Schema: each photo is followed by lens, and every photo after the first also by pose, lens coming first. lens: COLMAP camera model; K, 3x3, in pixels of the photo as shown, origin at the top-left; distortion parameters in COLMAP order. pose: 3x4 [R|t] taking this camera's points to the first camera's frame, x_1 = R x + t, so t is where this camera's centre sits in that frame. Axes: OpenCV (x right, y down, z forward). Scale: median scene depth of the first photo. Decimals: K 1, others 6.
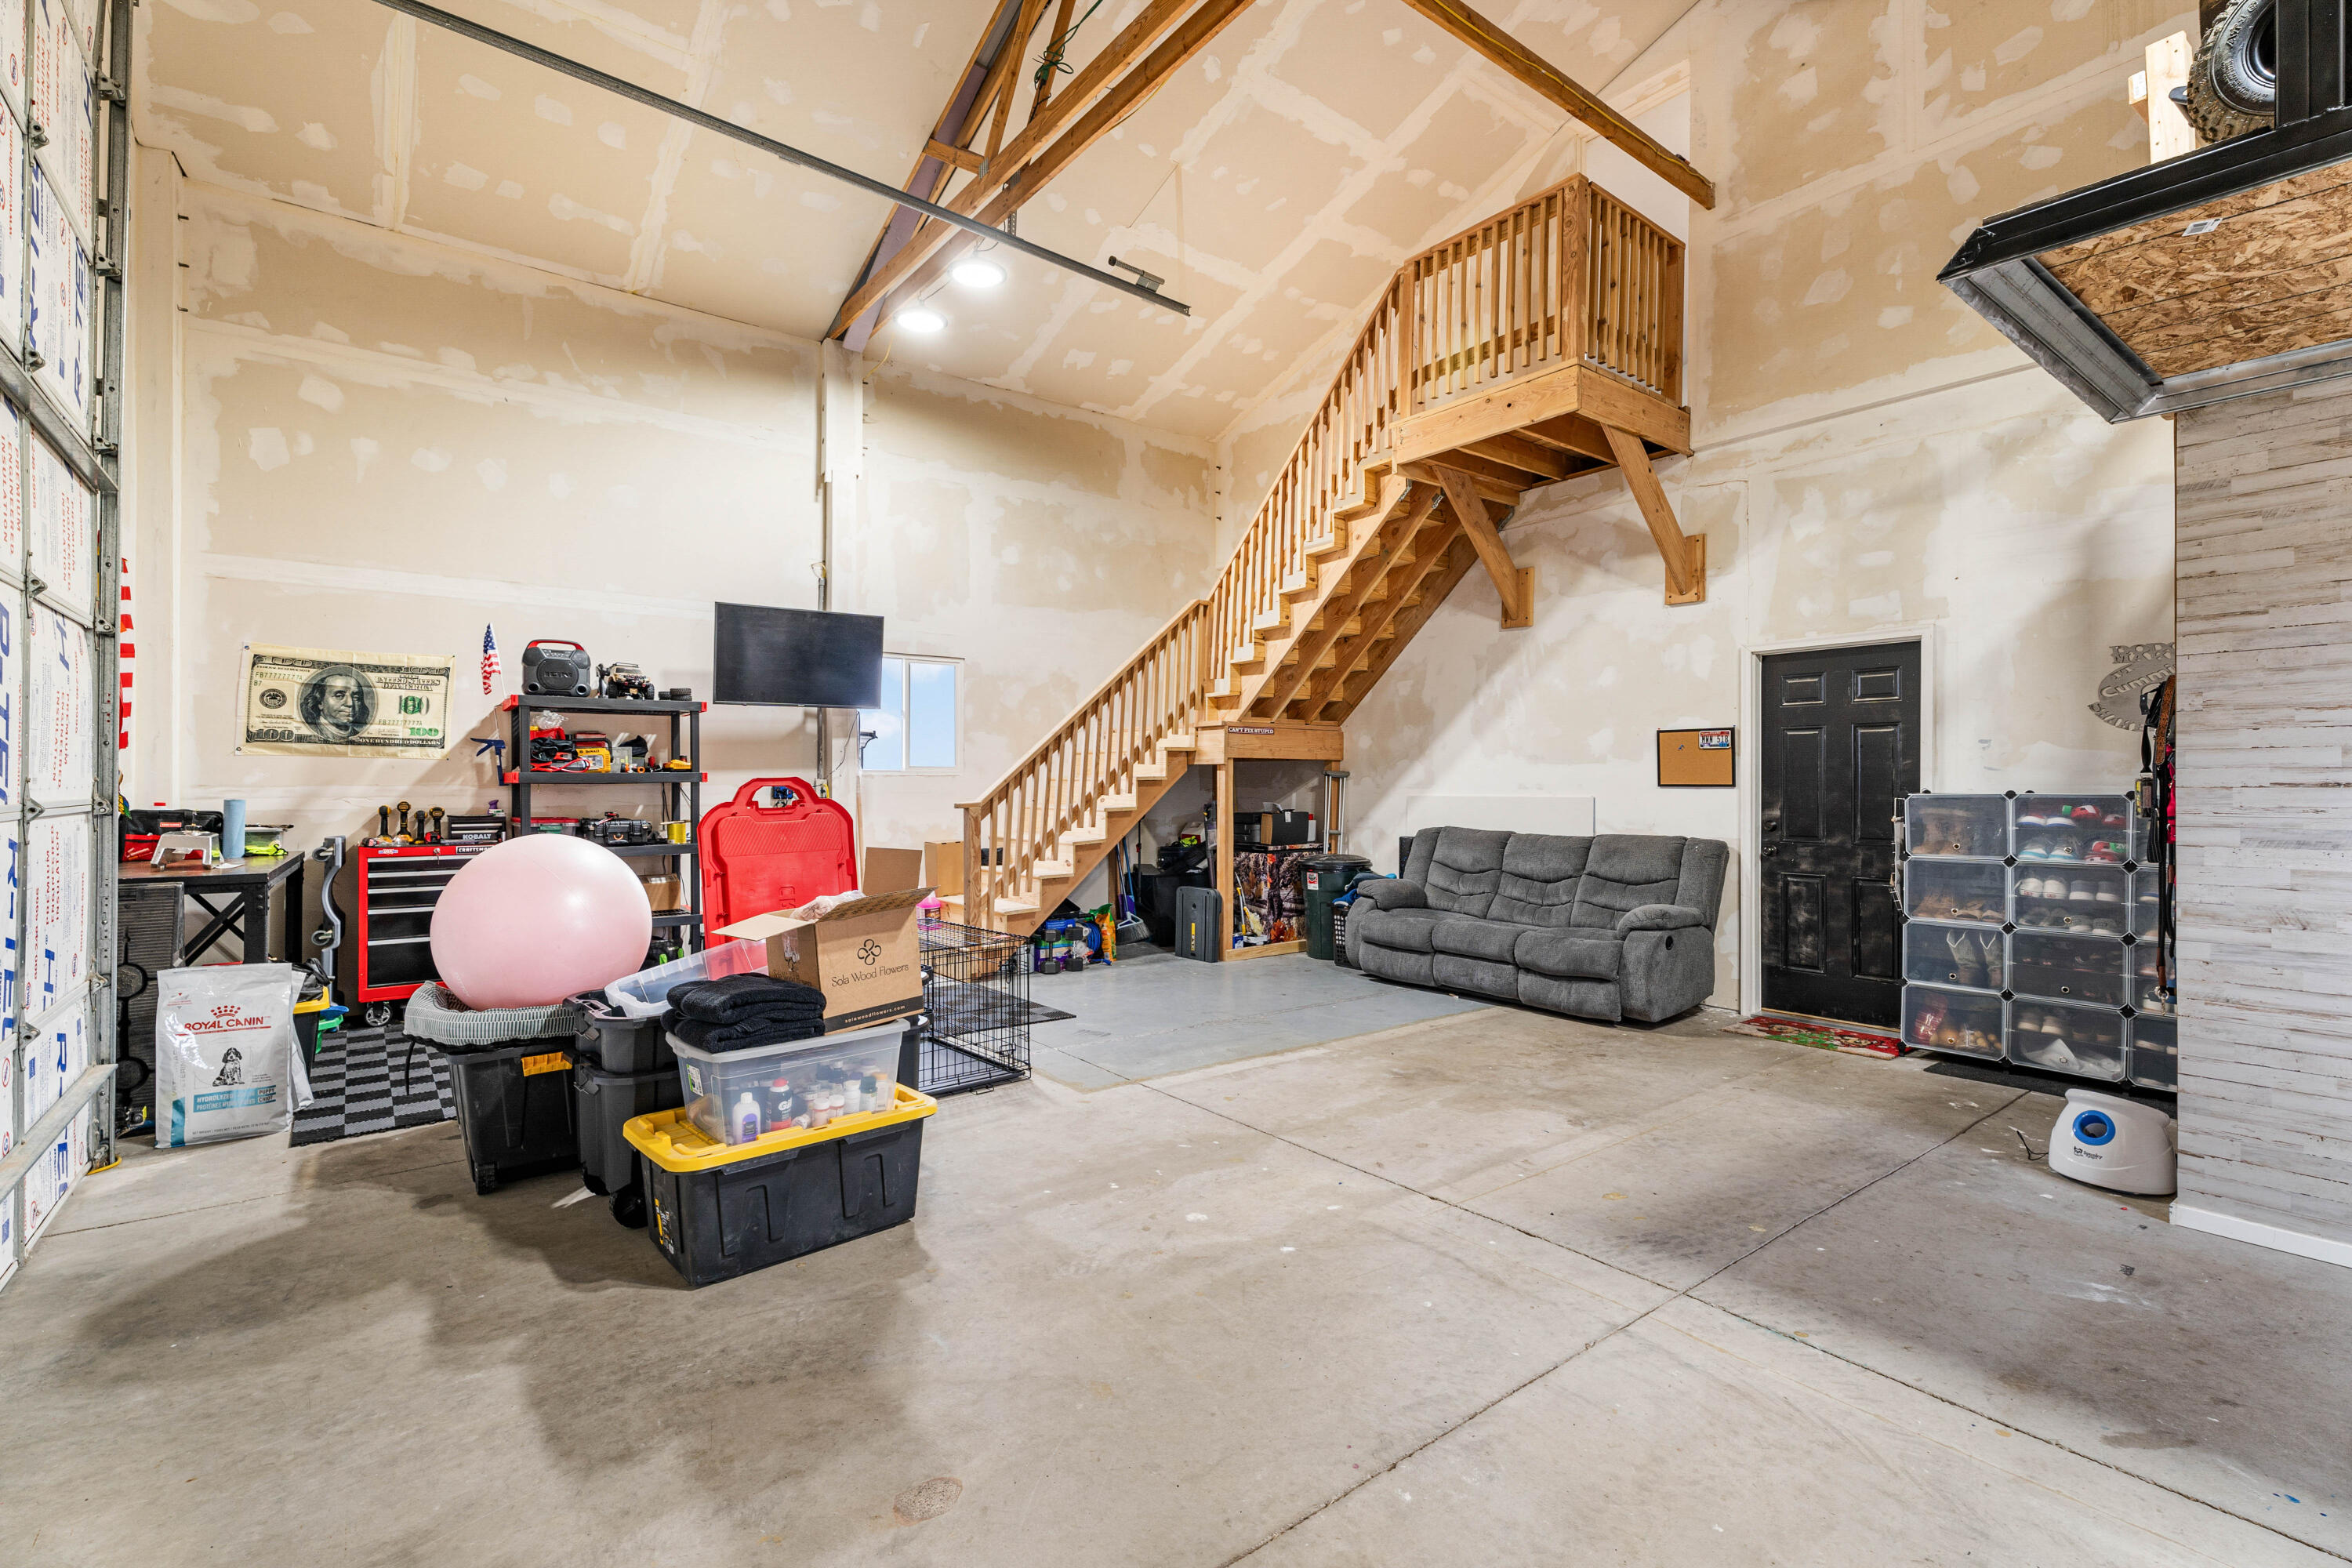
lens RADIAL K [[1056.9, 0, 1167.9], [0, 1056.9, 779.4], [0, 0, 1]] dist [0.001506, 0.000029]
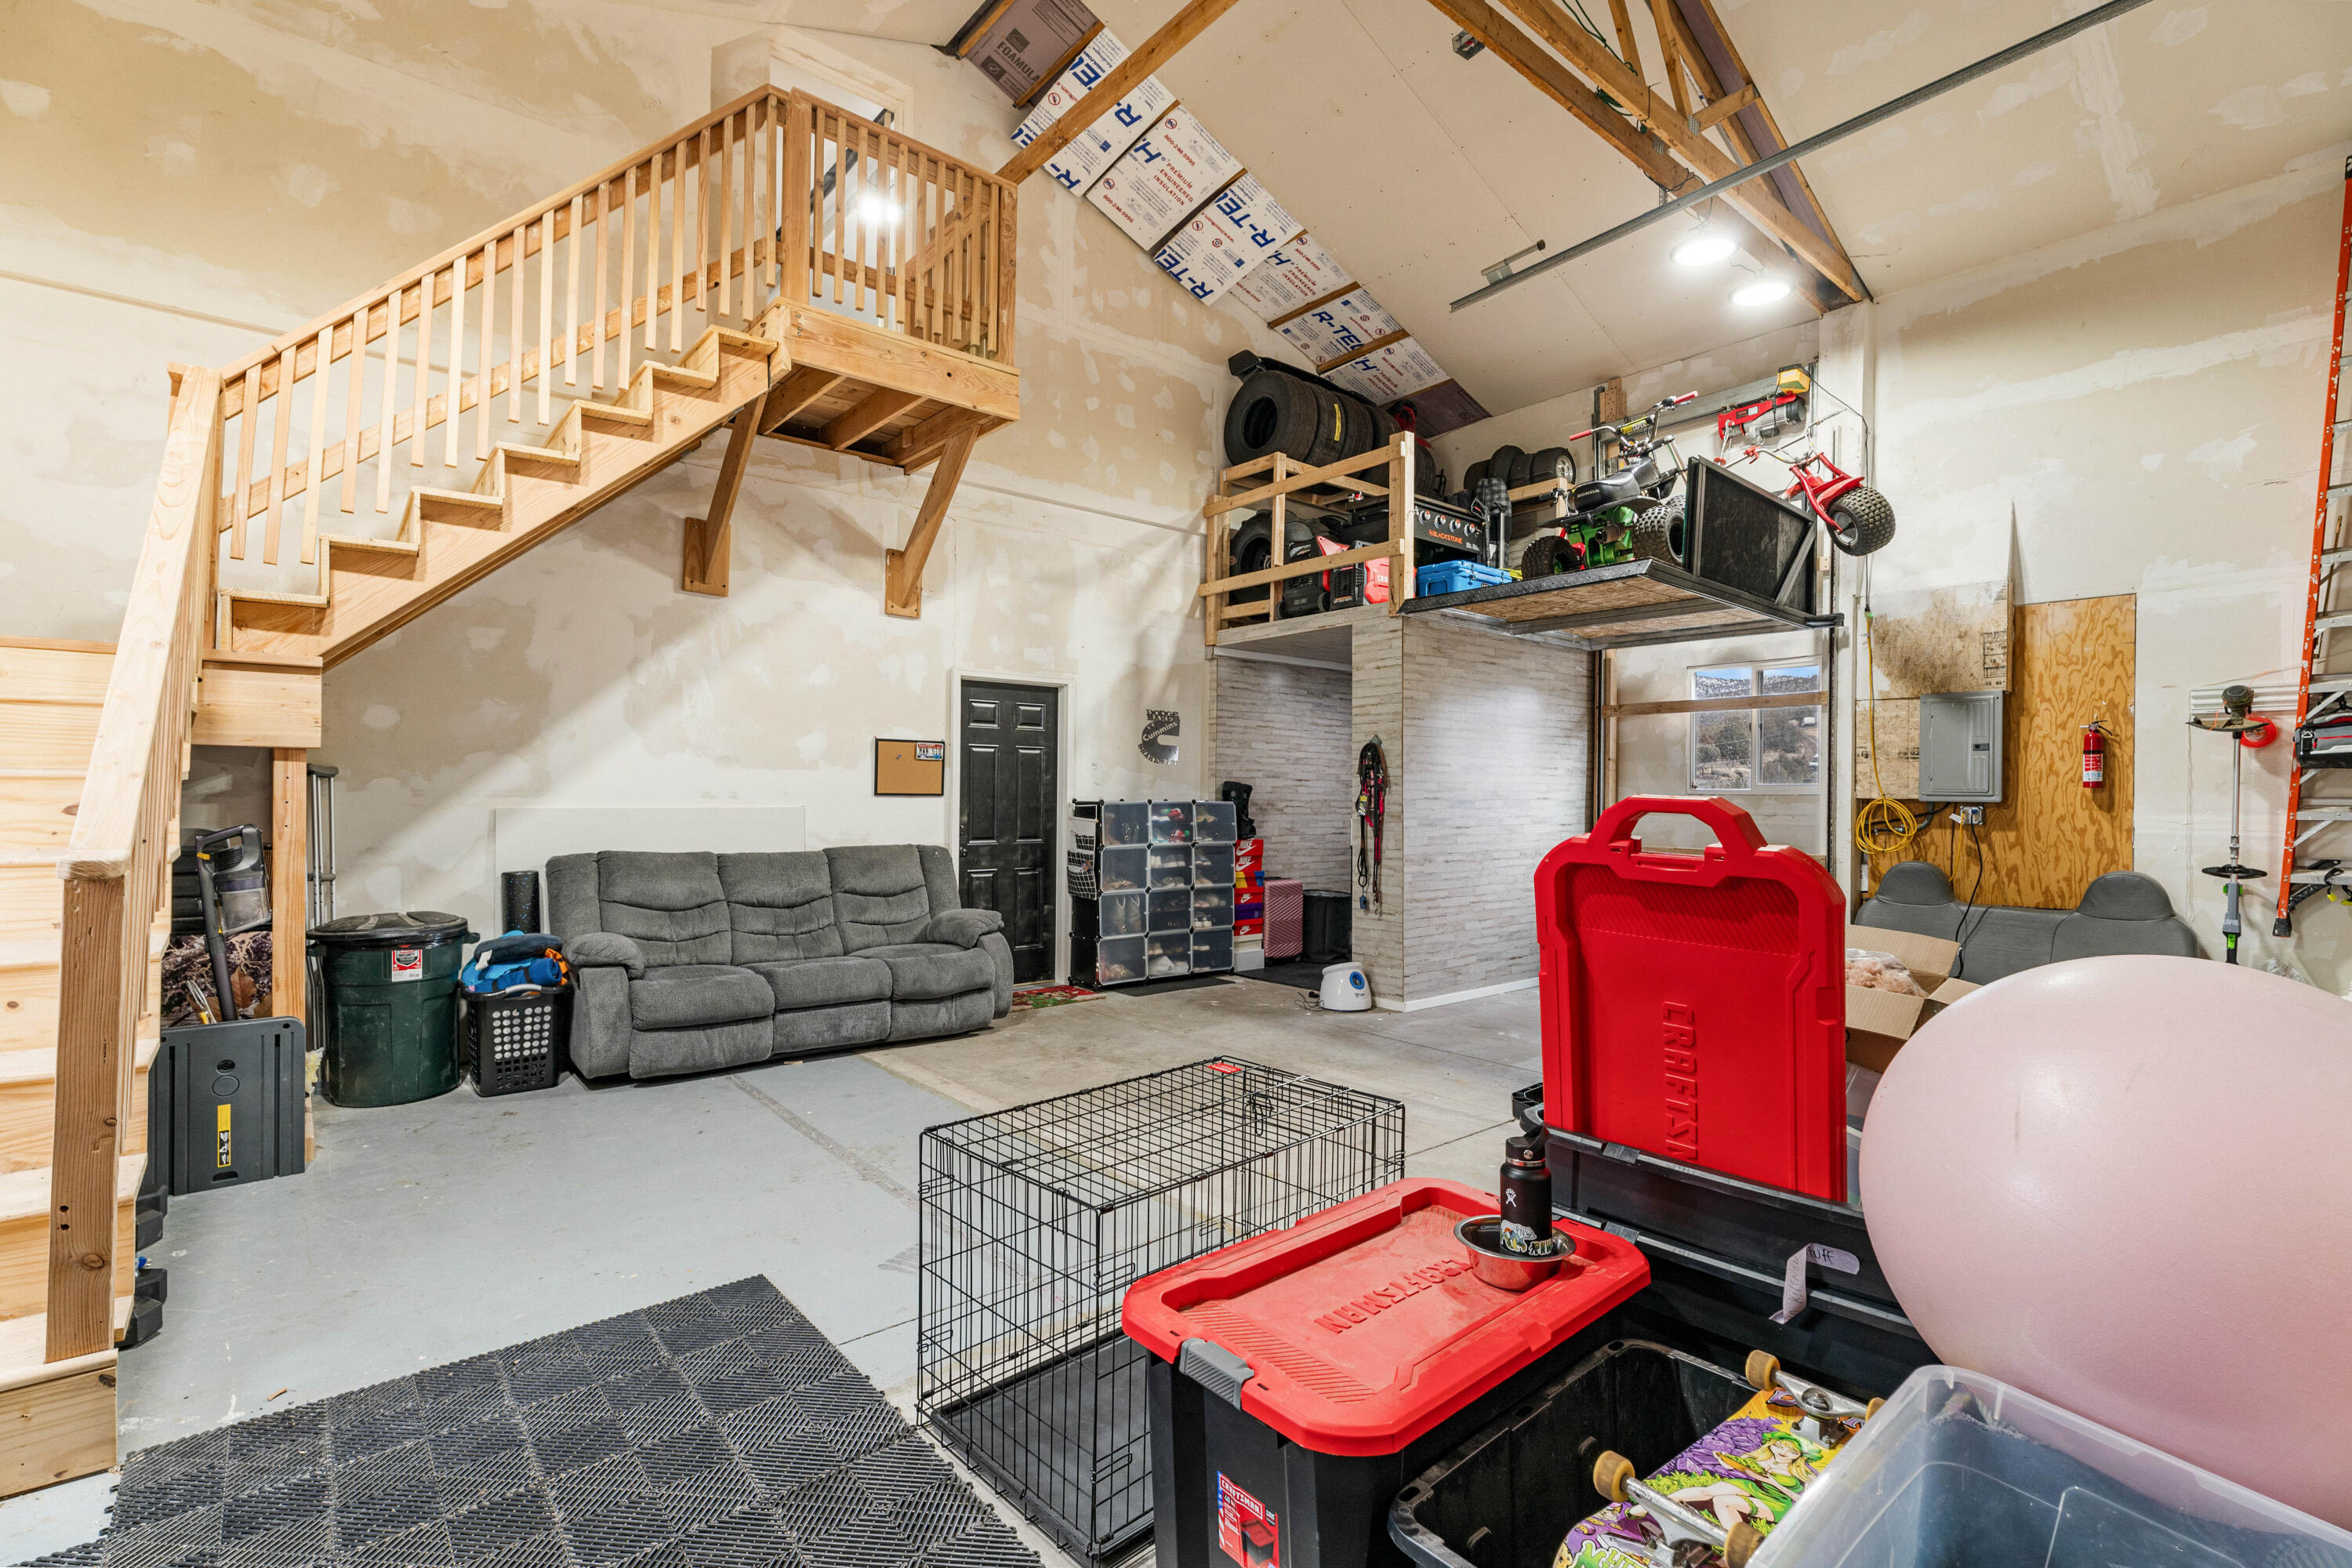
lens RADIAL K [[1056.9, 0, 1167.7], [0, 1056.9, 789.4], [0, 0, 1]] dist [0.001506, 0.000029]
pose [[-0.042691, 0.000560, 0.999088, -0.542909], [-0.014687, 0.999891, -0.001188, -0.001713], [-0.998980, -0.014724, -0.042678, 0.782705]]
